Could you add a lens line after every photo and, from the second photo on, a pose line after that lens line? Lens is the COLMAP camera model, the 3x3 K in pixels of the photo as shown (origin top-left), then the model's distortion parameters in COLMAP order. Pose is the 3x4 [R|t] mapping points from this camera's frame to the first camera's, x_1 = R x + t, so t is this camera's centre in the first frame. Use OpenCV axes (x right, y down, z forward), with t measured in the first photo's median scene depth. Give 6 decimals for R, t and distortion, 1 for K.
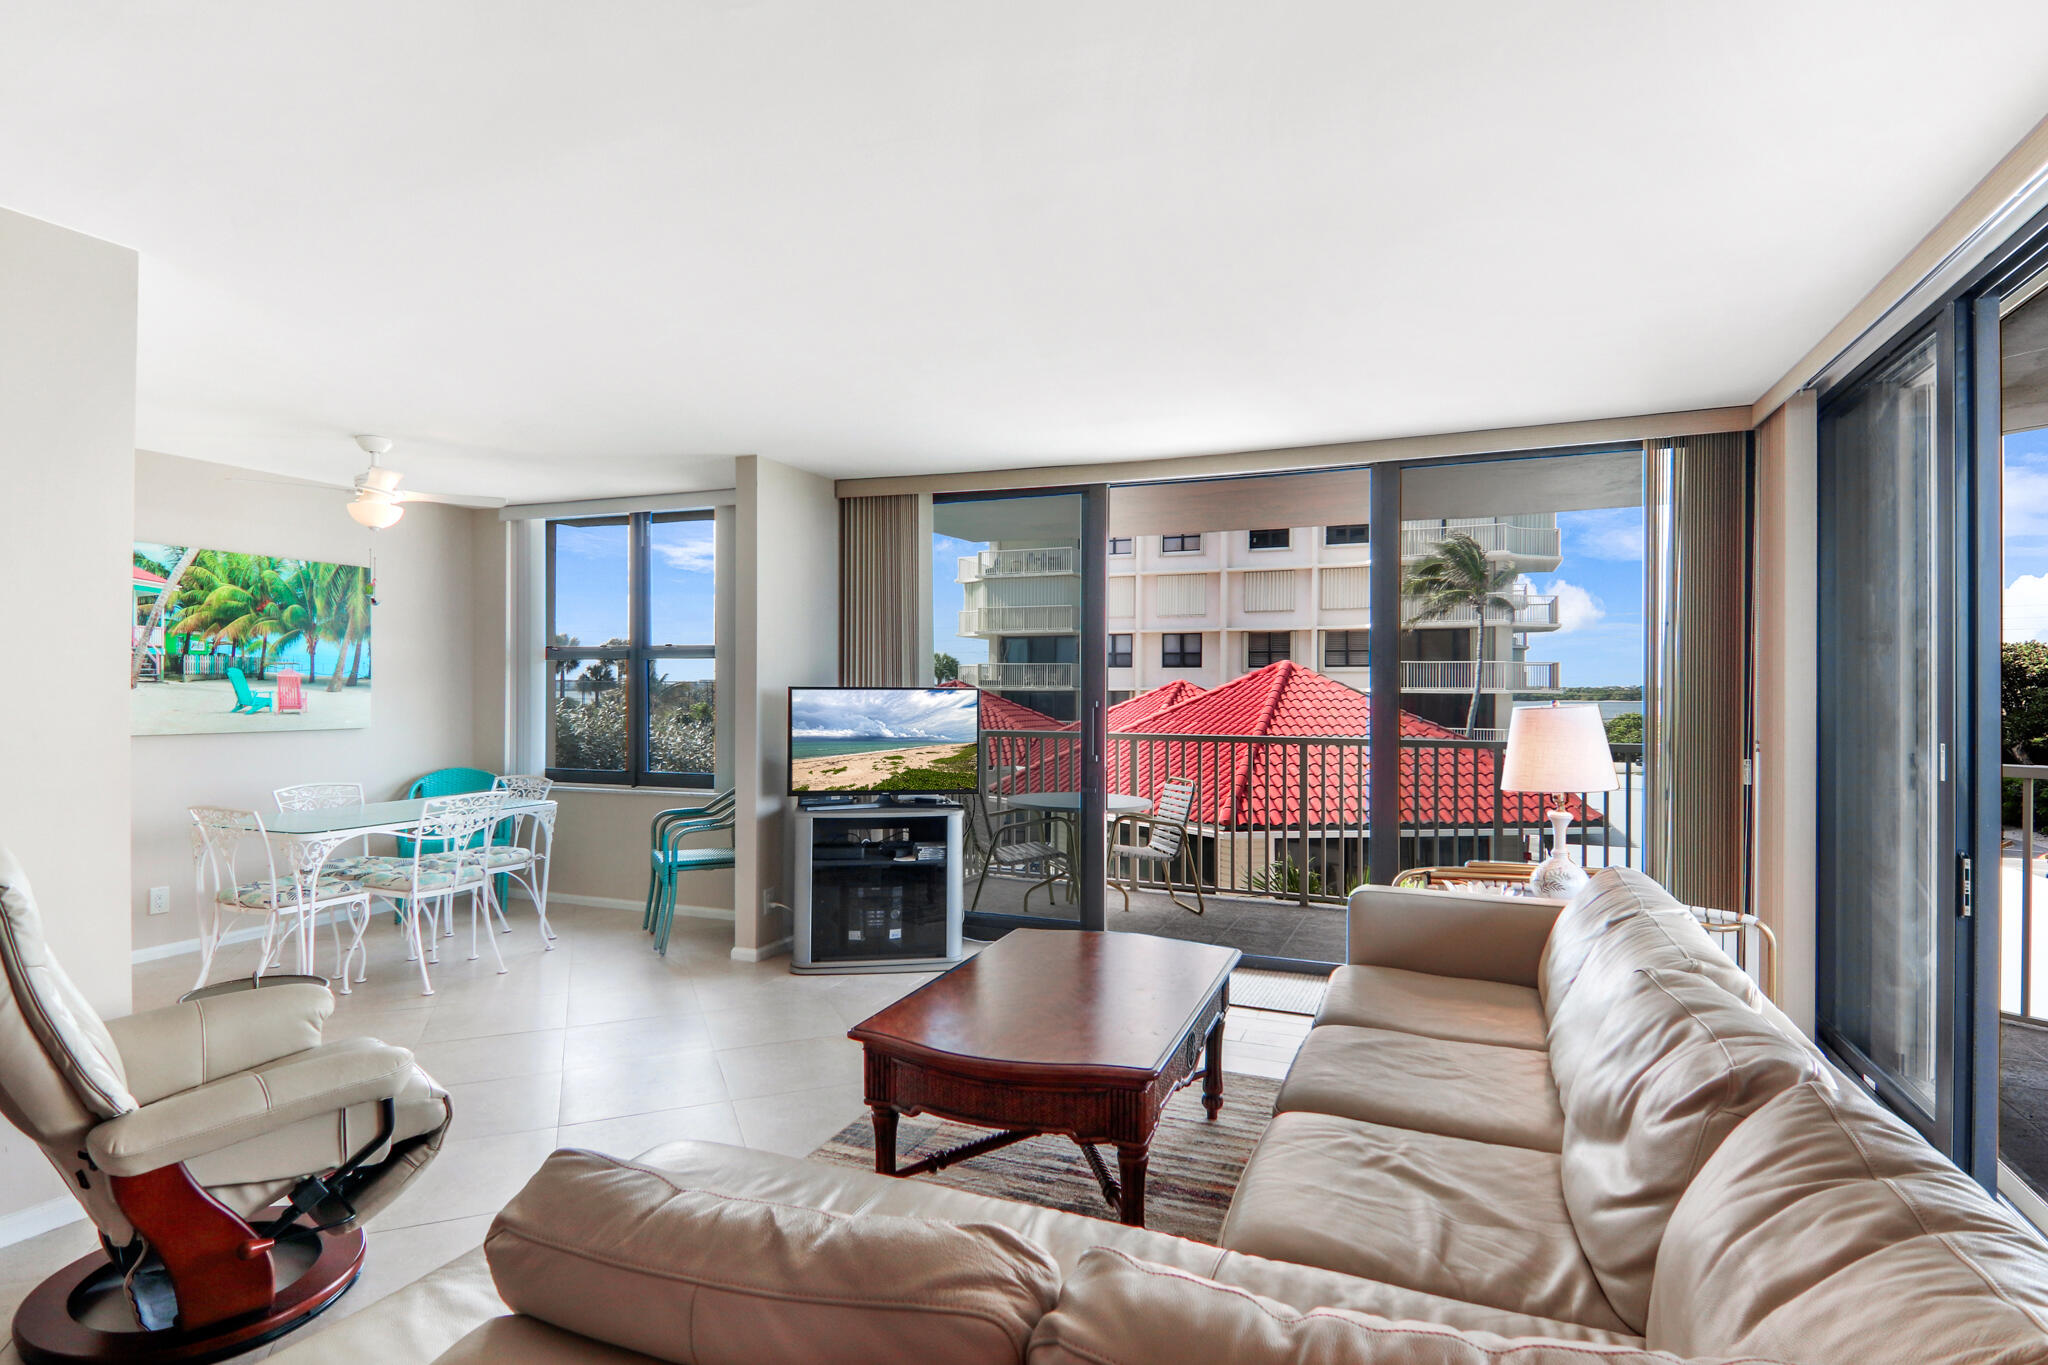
lens RADIAL K [[1050.1, 0, 1029.1], [0, 1050.1, 689.4], [0, 0, 1]] dist [0.006772, -0.024988]
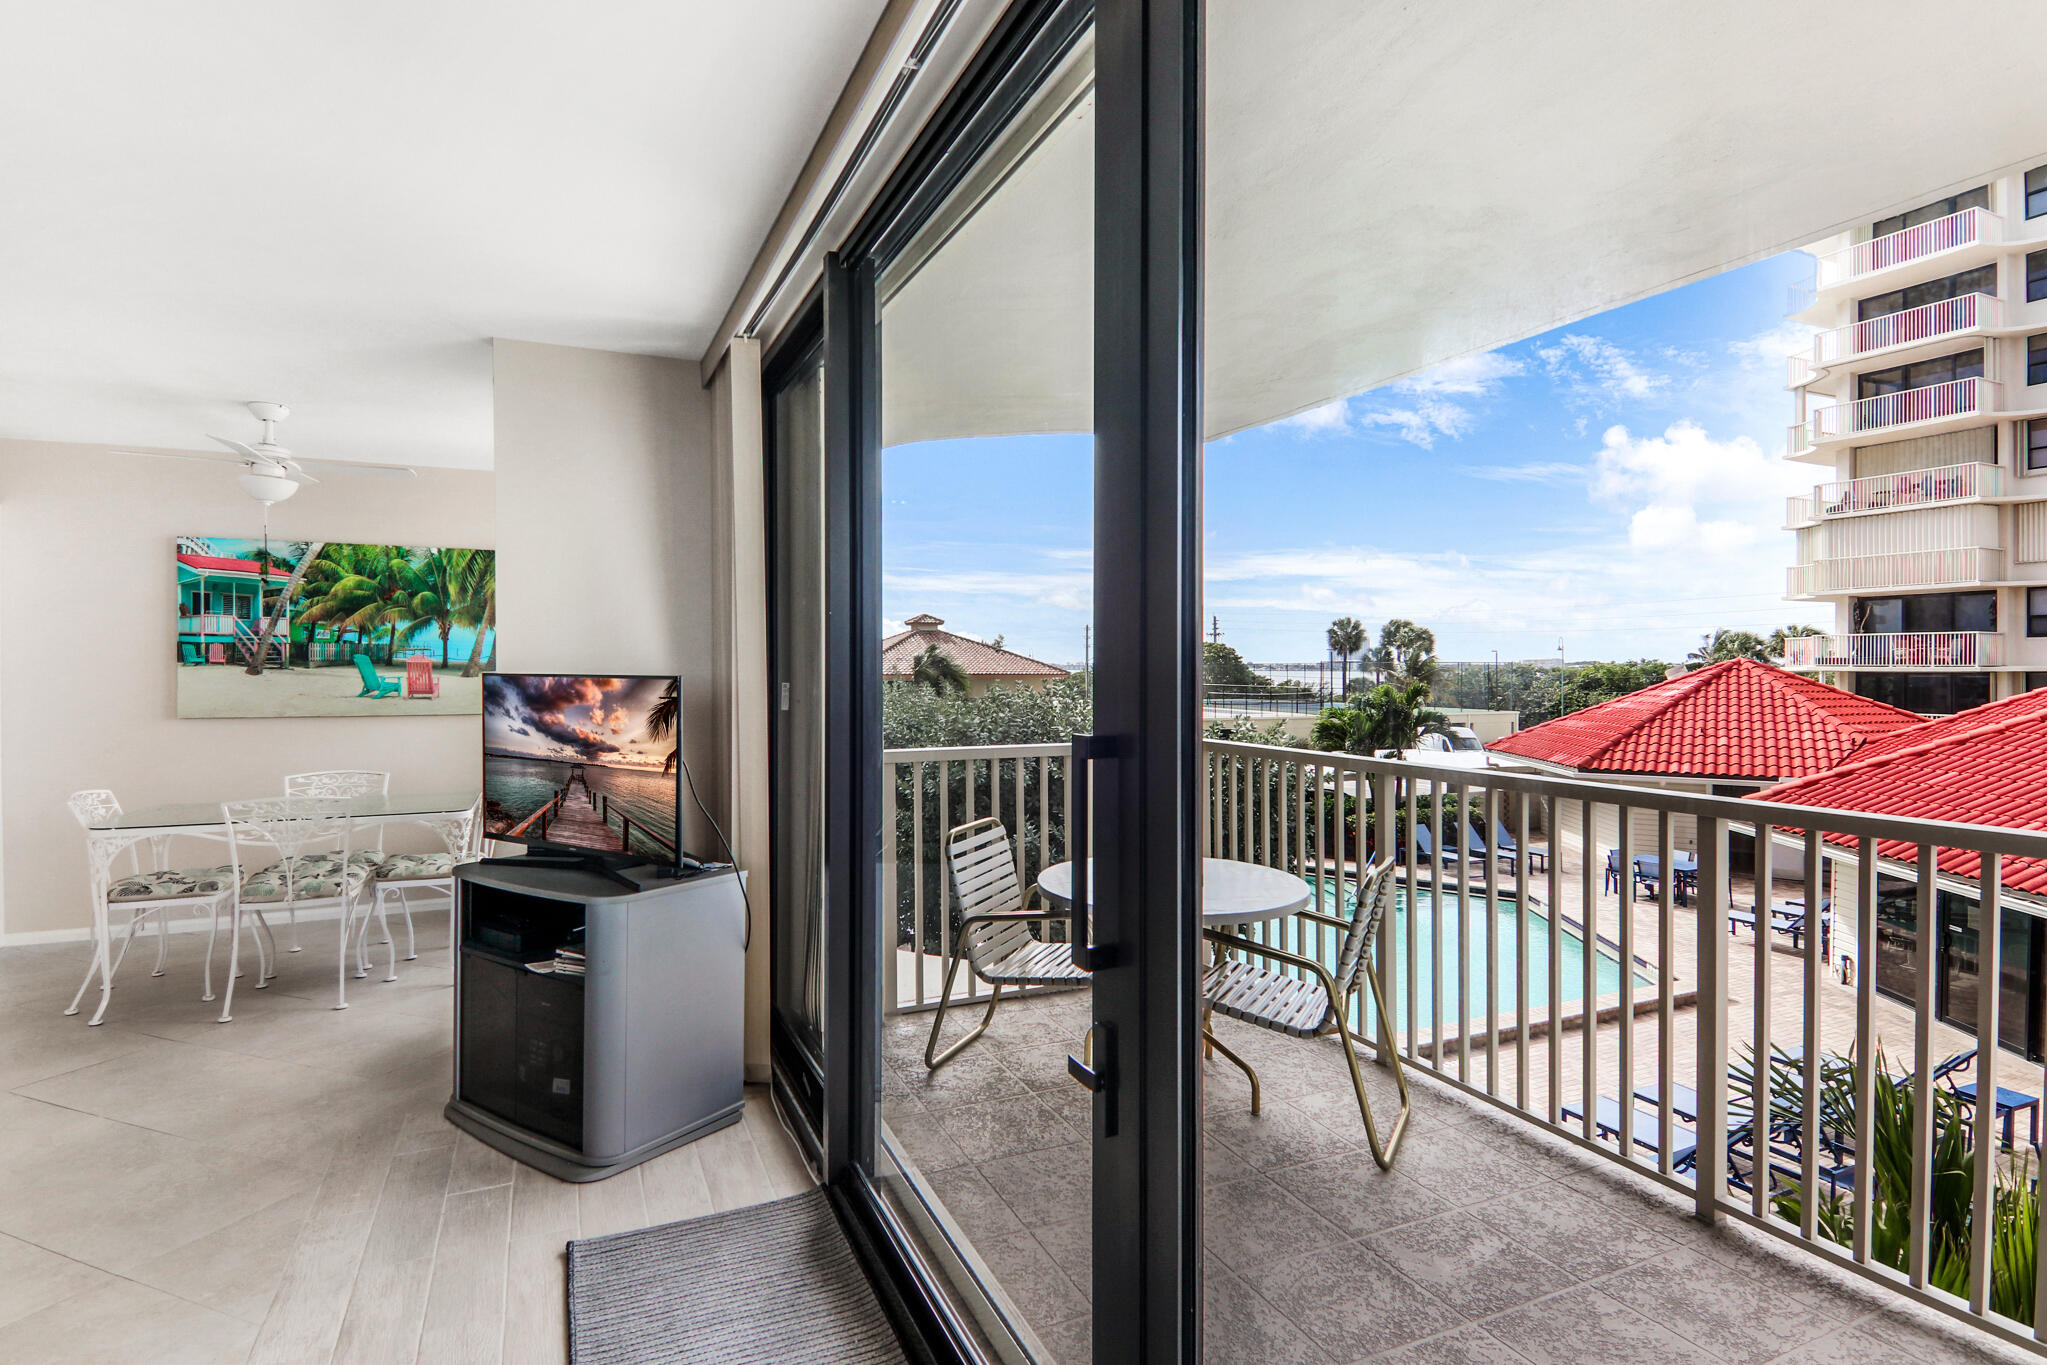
lens RADIAL K [[1035.4, 0, 1023.5], [0, 1035.4, 682.5], [0, 0, 1]] dist [0.029238, -0.025466]
pose [[0.731514, 0.006701, -0.681793, 0.420758], [0.001553, 0.999933, 0.011494, -0.003246], [0.681824, -0.009466, 0.731455, 0.658537]]
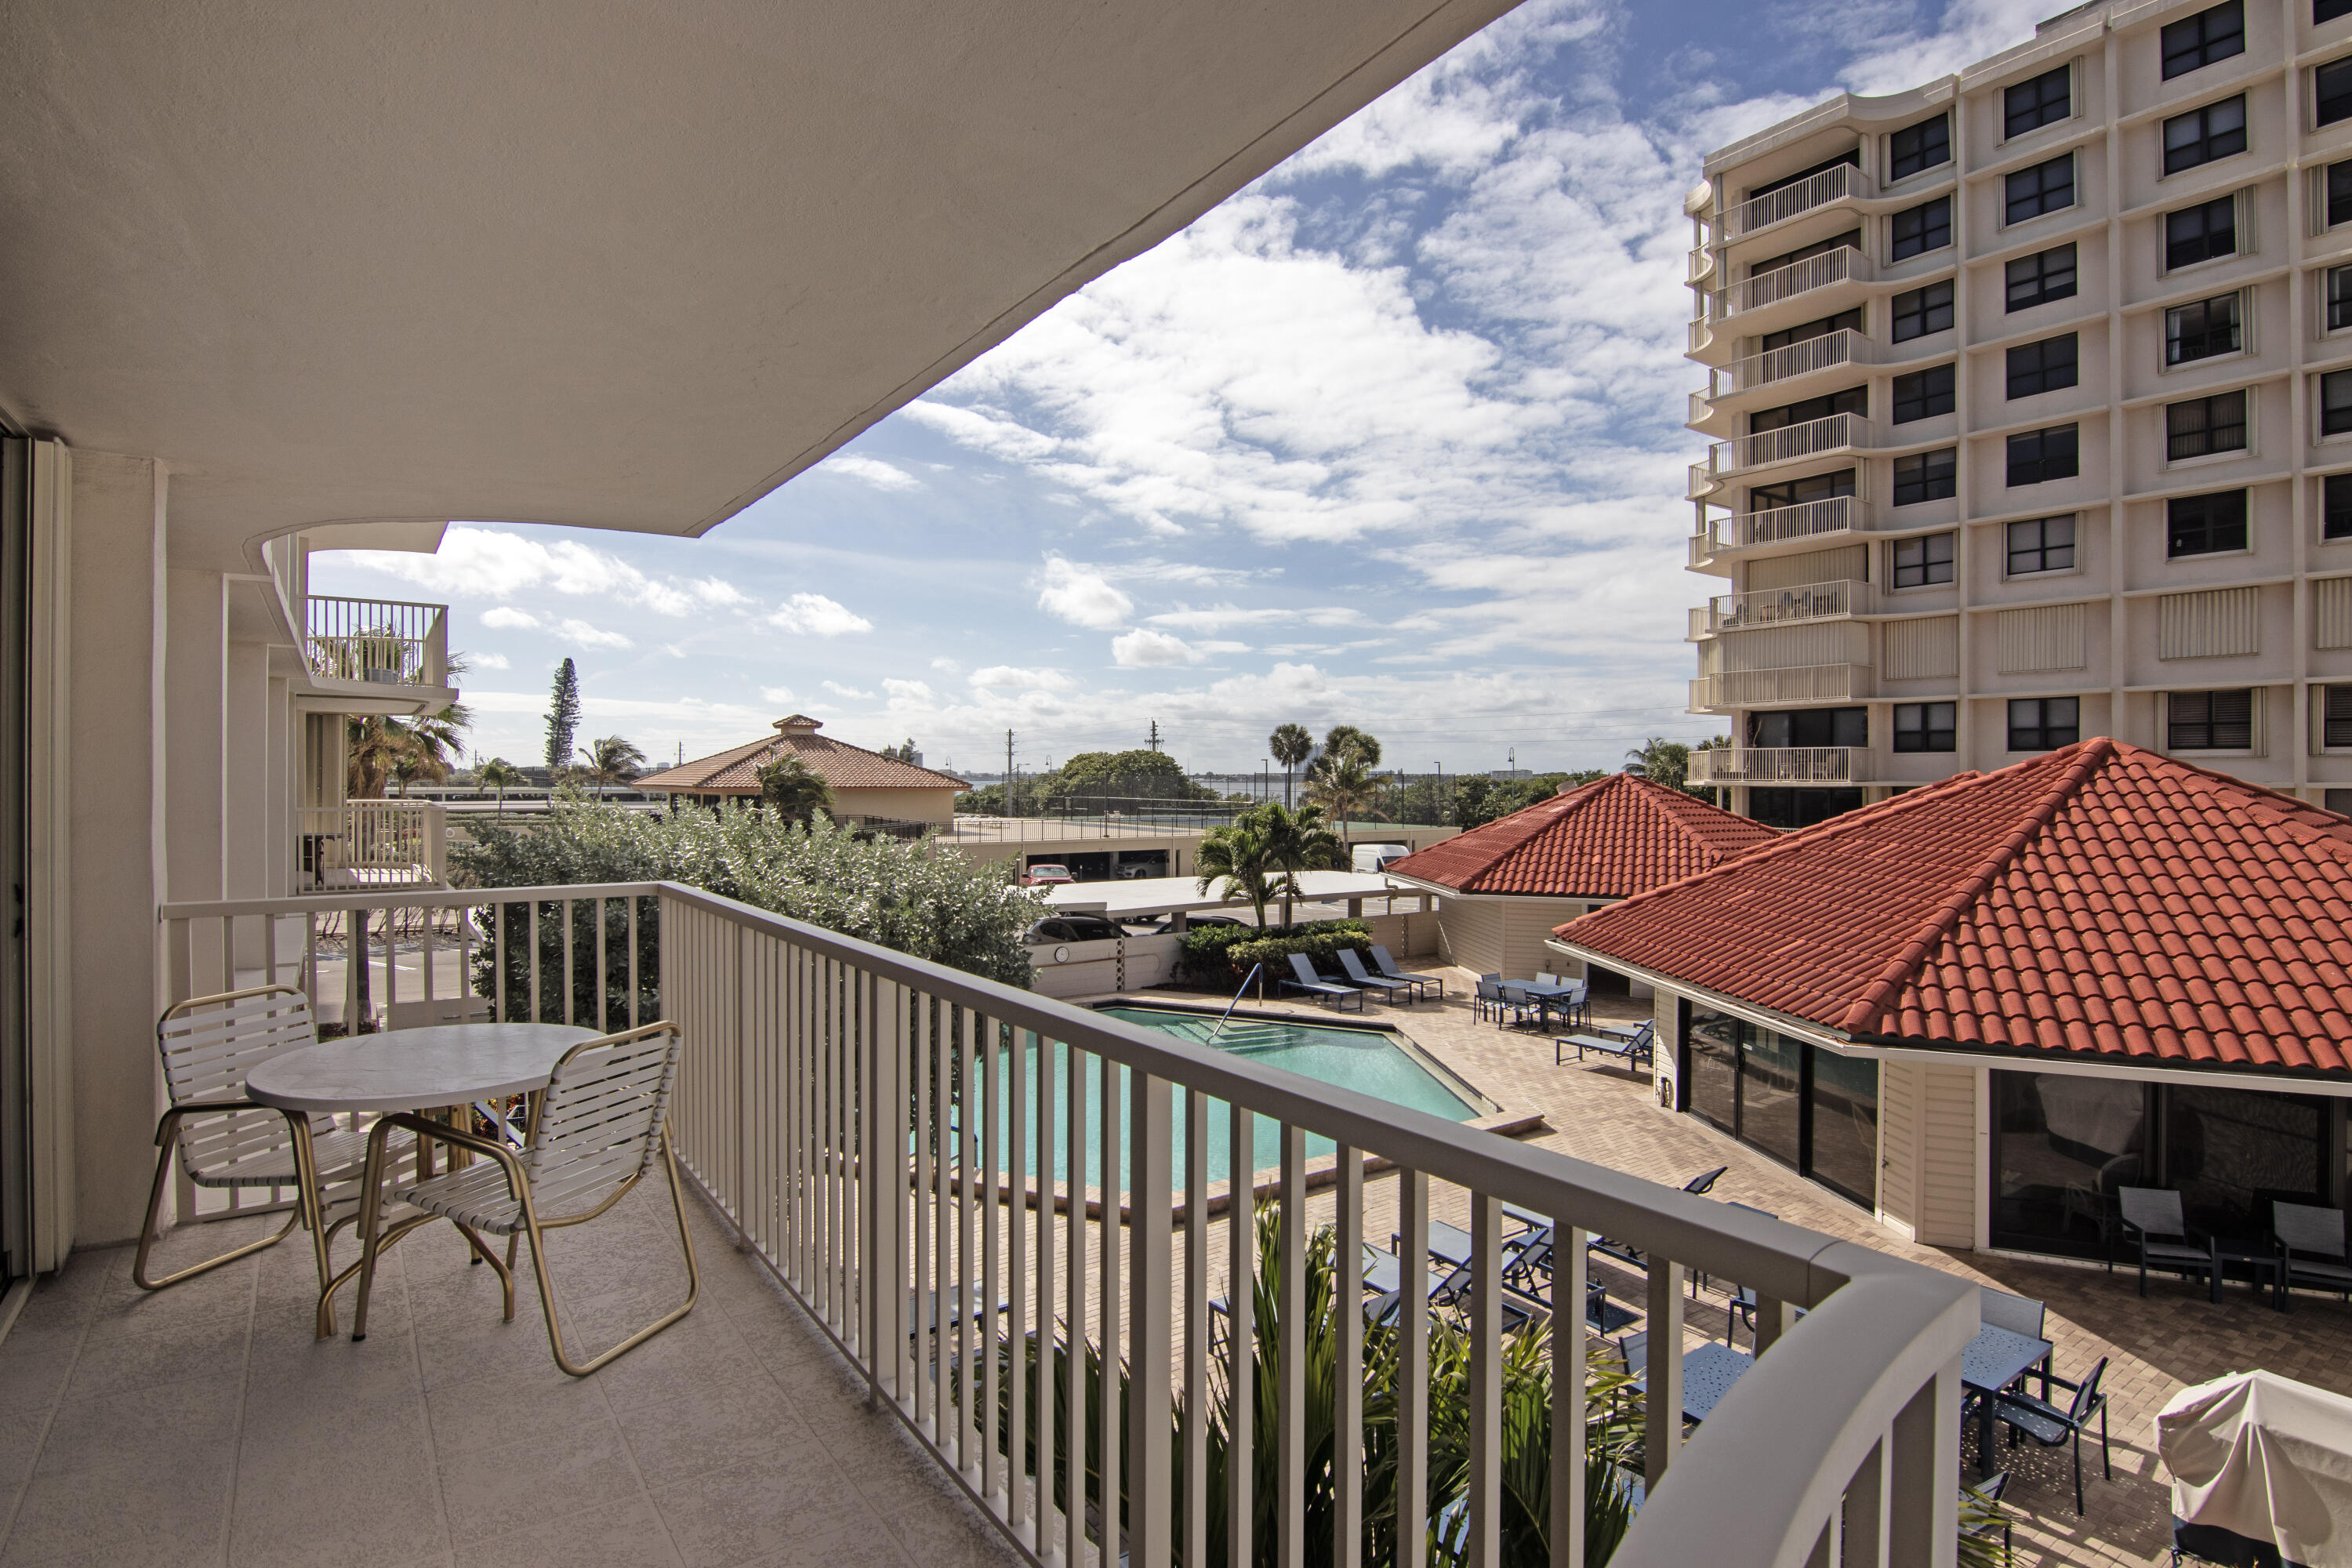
lens RADIAL K [[1190.7, 0, 1176.0], [0, 1190.7, 784.0], [0, 0, 1]] dist [-0.006430, -0.001032]
pose [[0.846394, 0.001682, -0.532554, 0.707403], [-0.000484, 0.999997, 0.002389, -0.019207], [0.532557, -0.001764, 0.846392, 0.852258]]
